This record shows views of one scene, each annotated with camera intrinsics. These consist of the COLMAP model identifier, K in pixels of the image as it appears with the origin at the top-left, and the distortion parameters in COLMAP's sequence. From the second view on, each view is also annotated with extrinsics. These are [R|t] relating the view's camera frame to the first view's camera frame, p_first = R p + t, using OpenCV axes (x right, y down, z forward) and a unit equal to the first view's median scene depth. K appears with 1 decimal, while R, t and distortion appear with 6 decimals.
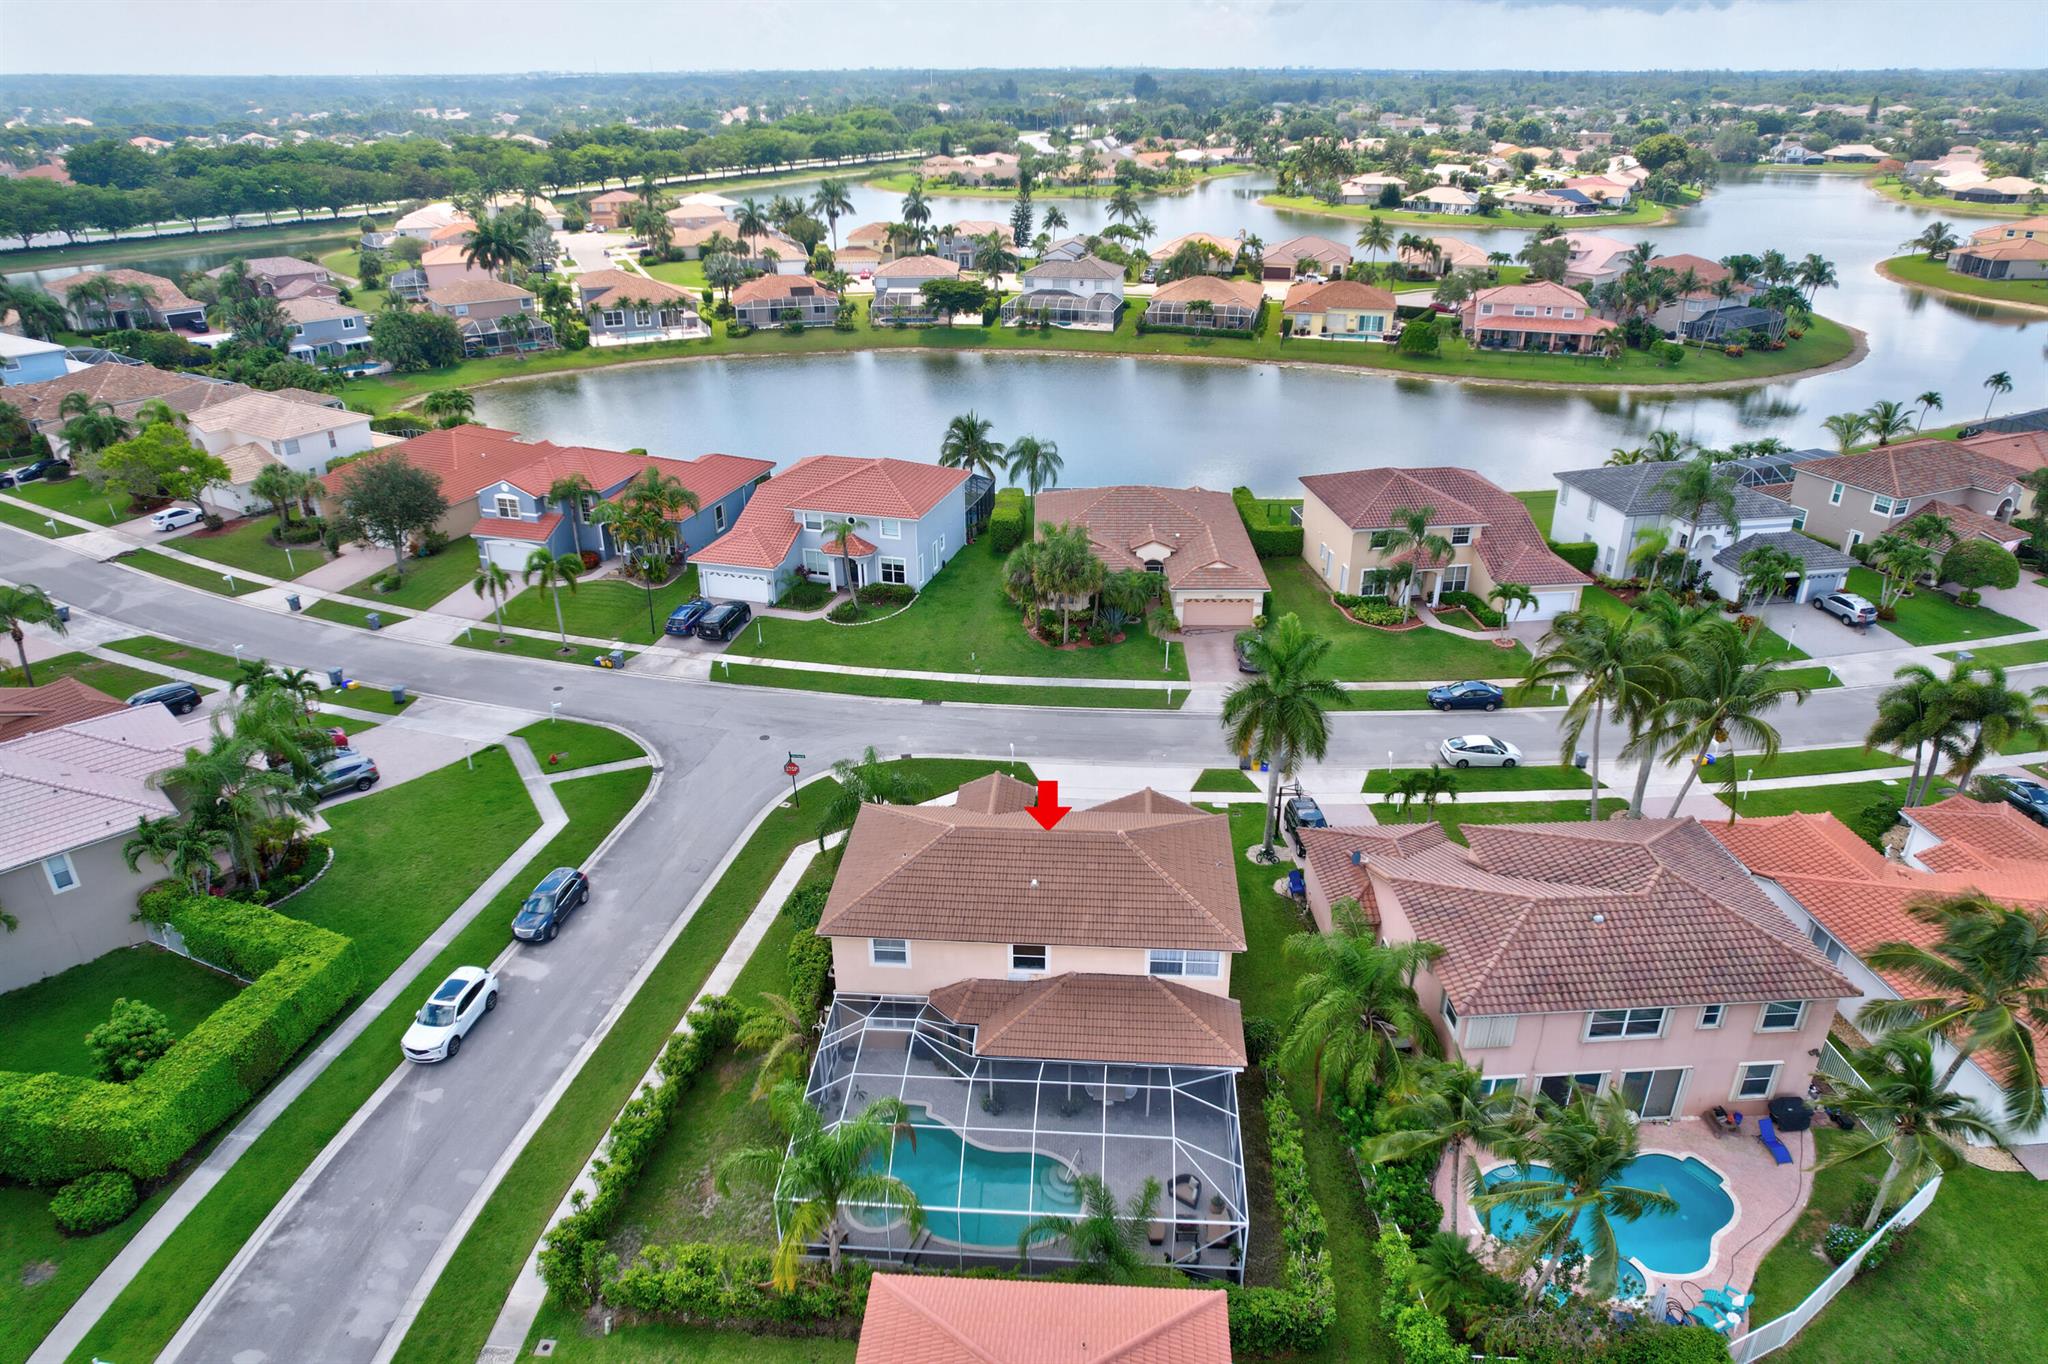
lens RADIAL K [[1310.9, 0, 1035.9], [0, 1310.9, 685.4], [0, 0, 1]] dist [-0.072174, 0.069118]
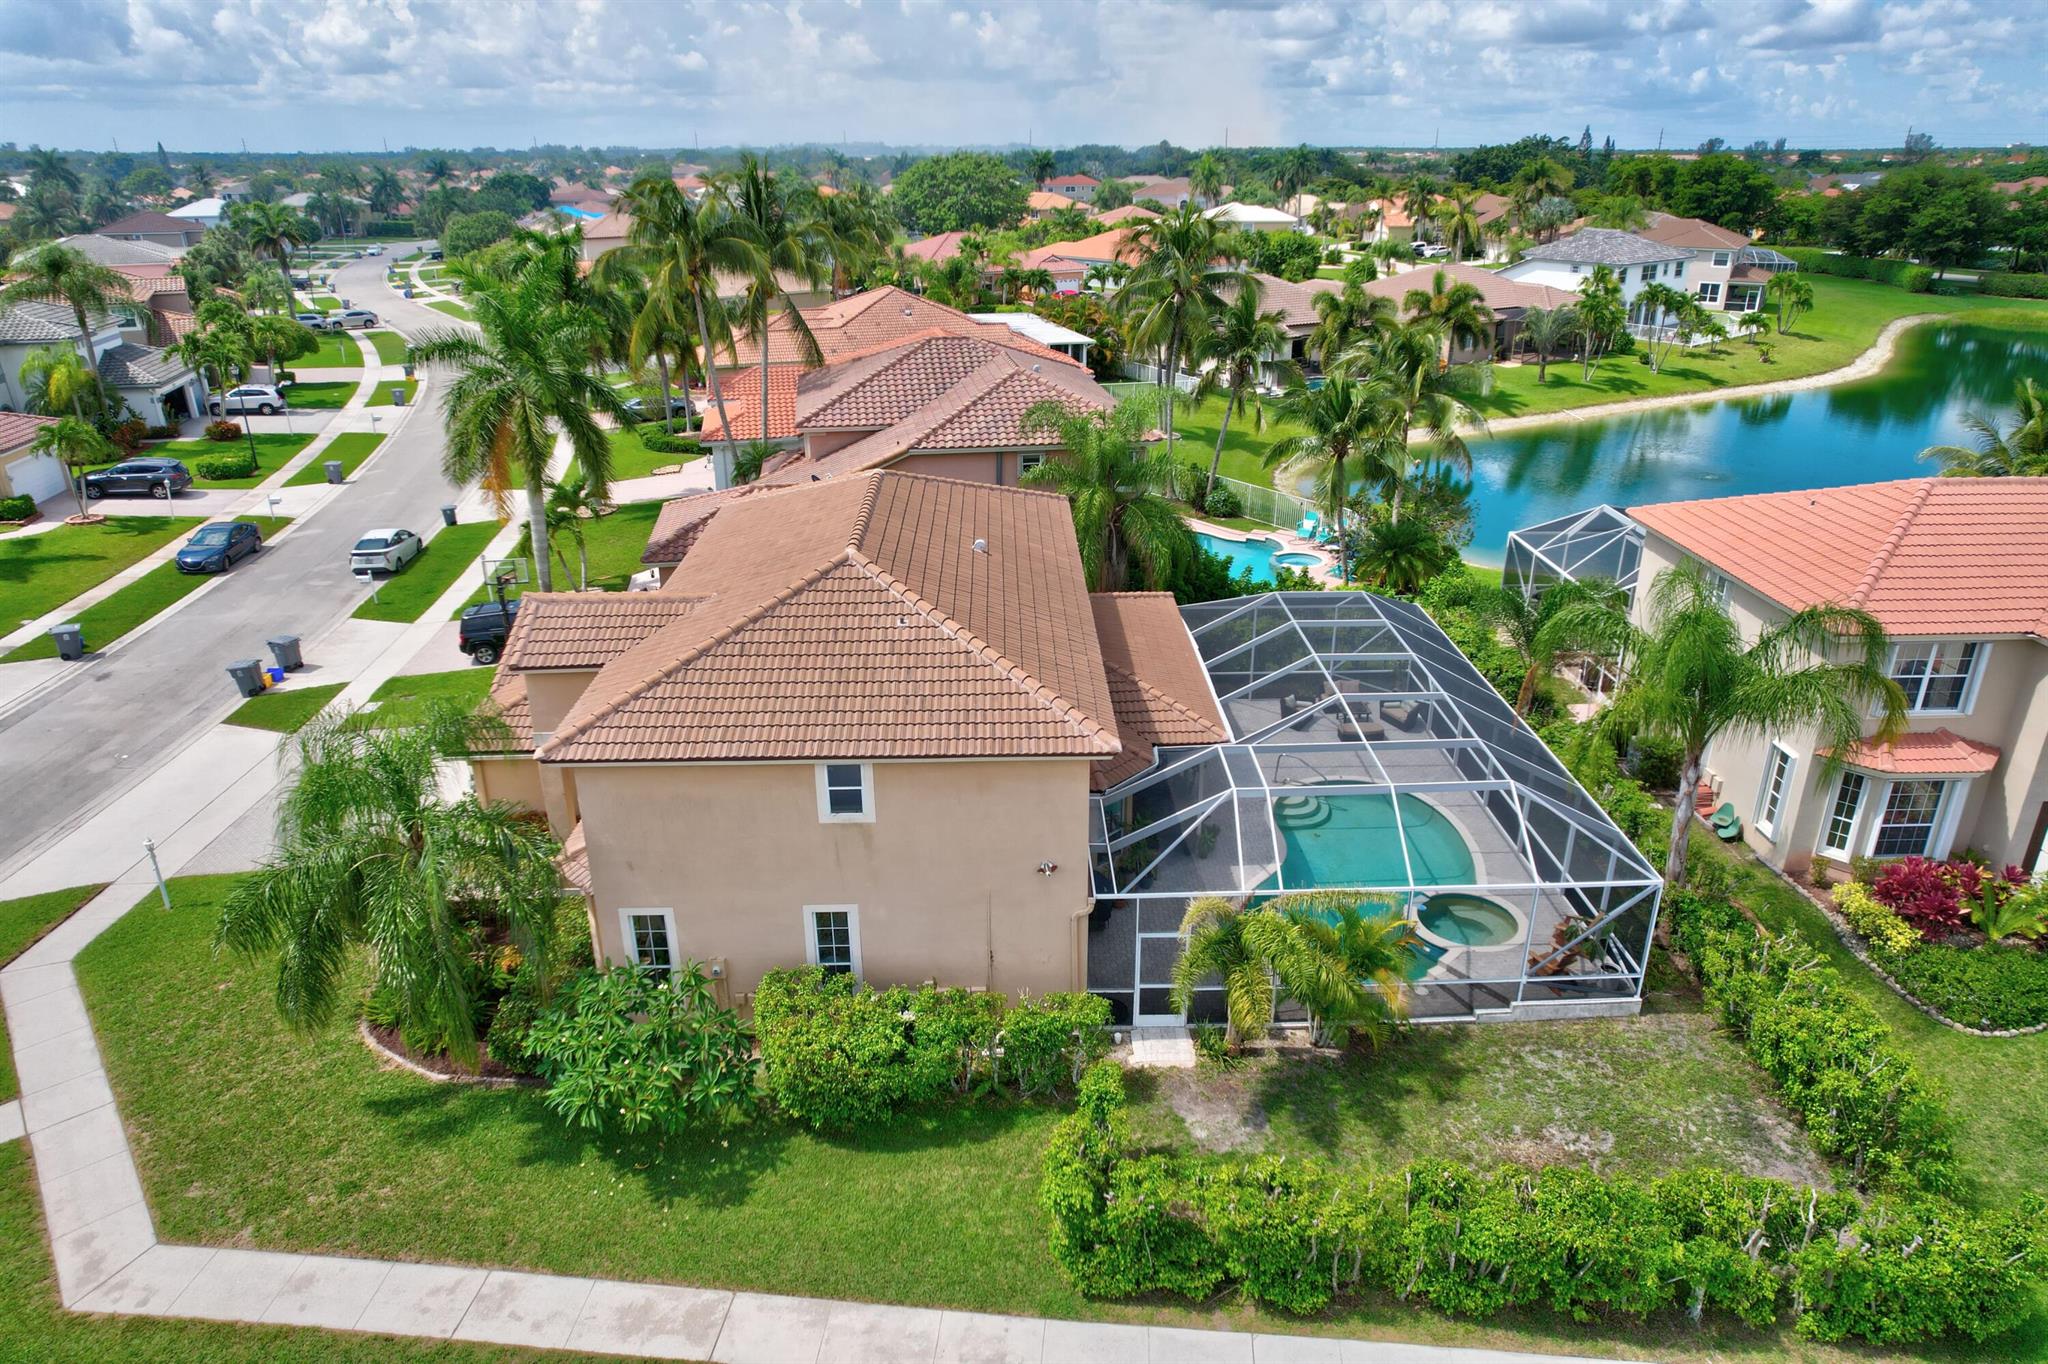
lens RADIAL K [[1305.7, 0, 1033.5], [0, 1305.7, 682.5], [0, 0, 1]] dist [-0.073388, 0.066663]
pose [[-0.094591, -0.378705, 0.920671, -0.364438], [0.436577, 0.815362, 0.380243, -0.002648], [-0.894680, 0.437911, 0.088208, 0.644607]]
